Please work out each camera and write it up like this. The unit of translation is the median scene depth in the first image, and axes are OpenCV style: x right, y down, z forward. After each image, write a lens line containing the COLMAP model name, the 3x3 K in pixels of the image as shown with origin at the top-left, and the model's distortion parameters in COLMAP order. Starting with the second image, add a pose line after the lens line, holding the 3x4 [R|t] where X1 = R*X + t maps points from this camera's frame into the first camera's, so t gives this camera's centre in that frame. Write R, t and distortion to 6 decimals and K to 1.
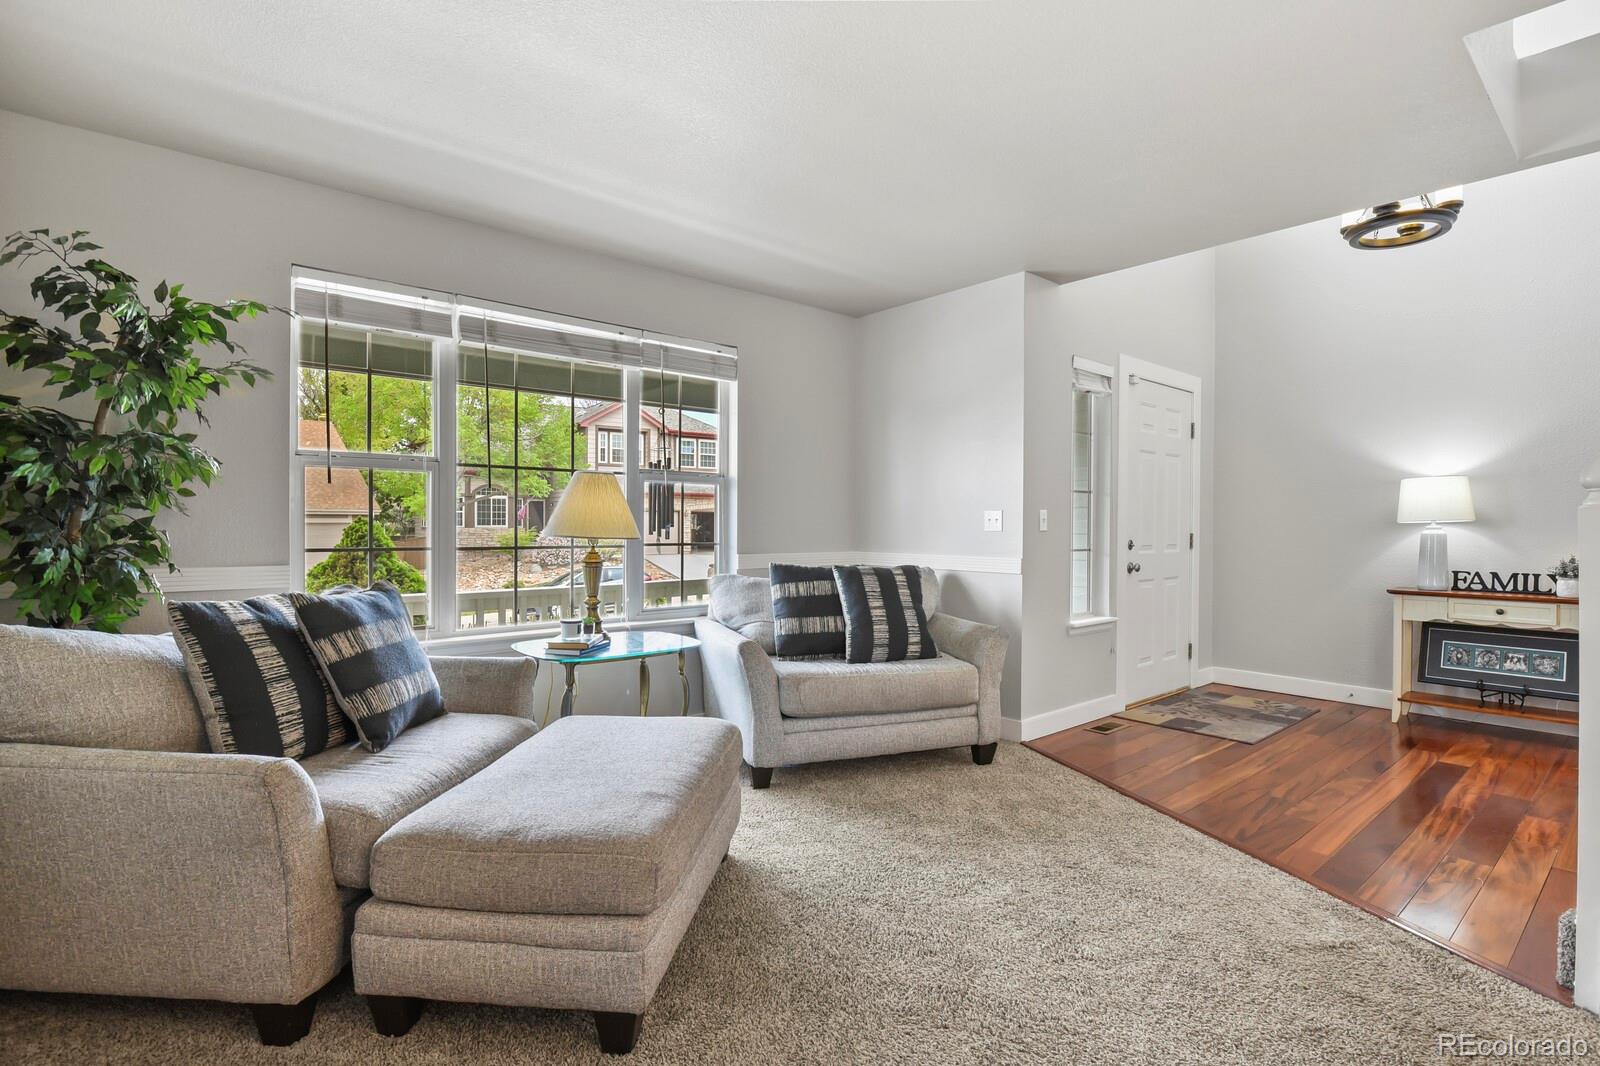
lens RADIAL K [[778.1, 0, 810.0], [0, 778.1, 533.7], [0, 0, 1]] dist [-0.003537, -0.006023]
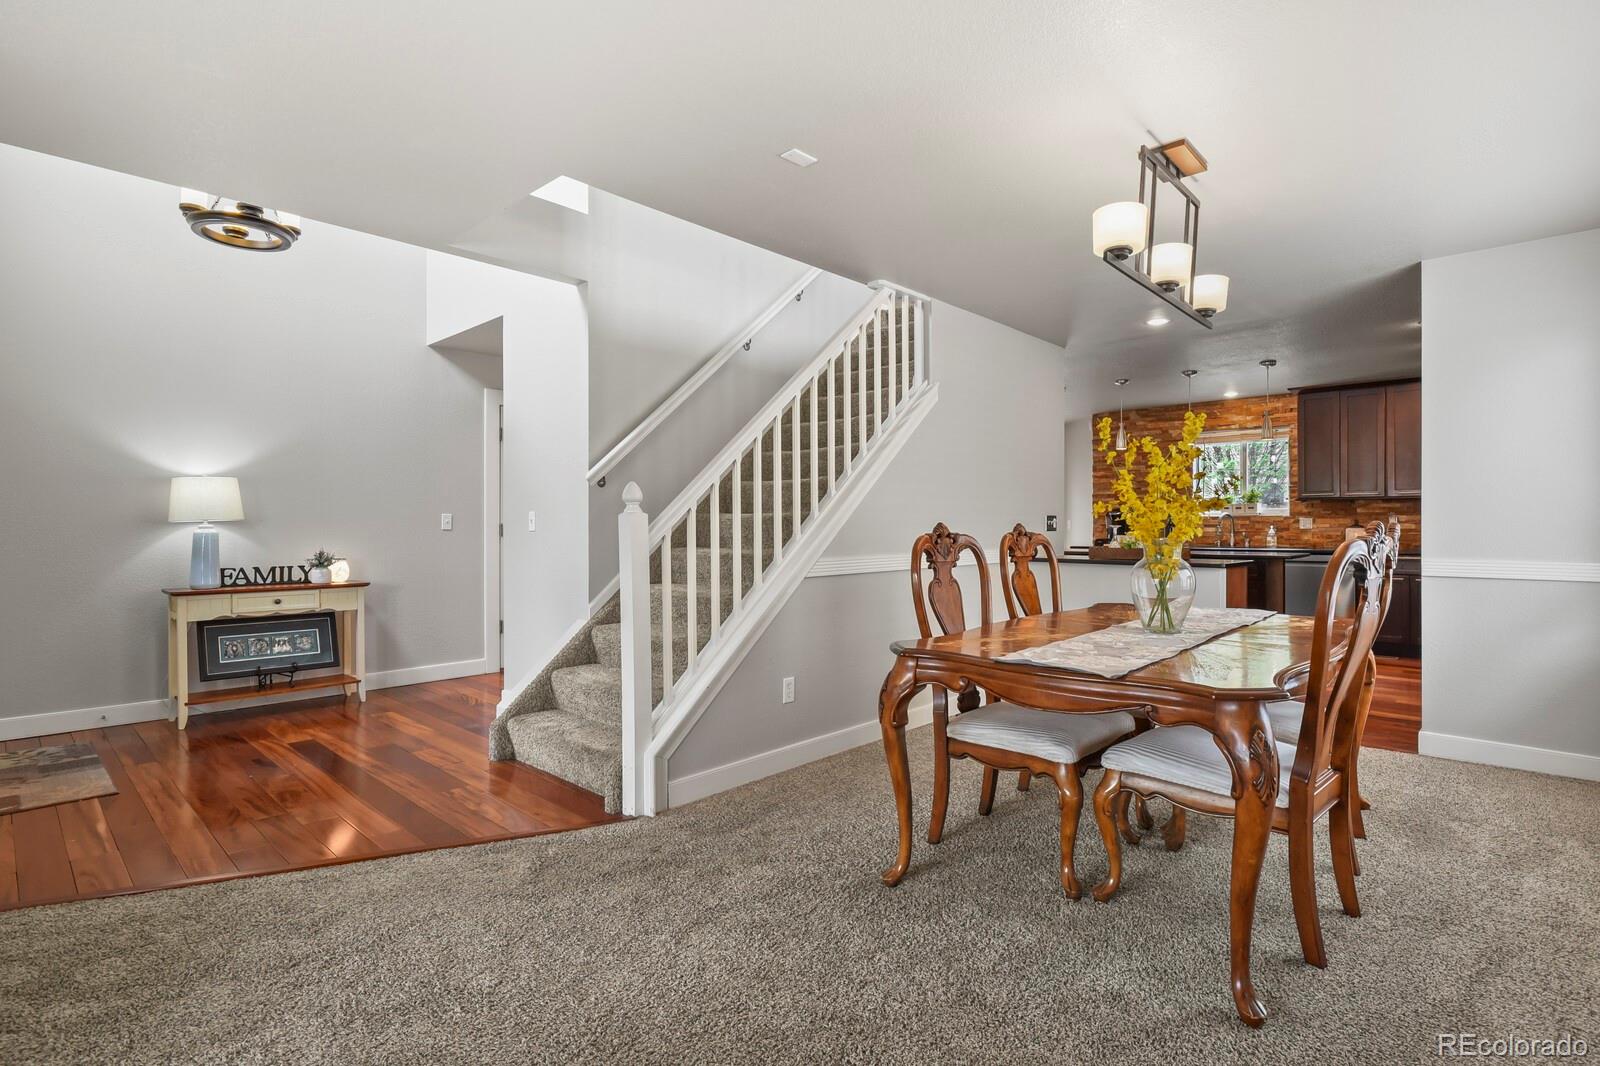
lens RADIAL K [[778.1, 0, 806.4], [0, 778.1, 530.7], [0, 0, 1]] dist [-0.003537, -0.006023]
pose [[-0.103303, -0.010559, 0.994594, -0.294135], [0.012072, 0.999857, 0.011869, -0.005430], [-0.994577, 0.013233, -0.103161, 0.343542]]
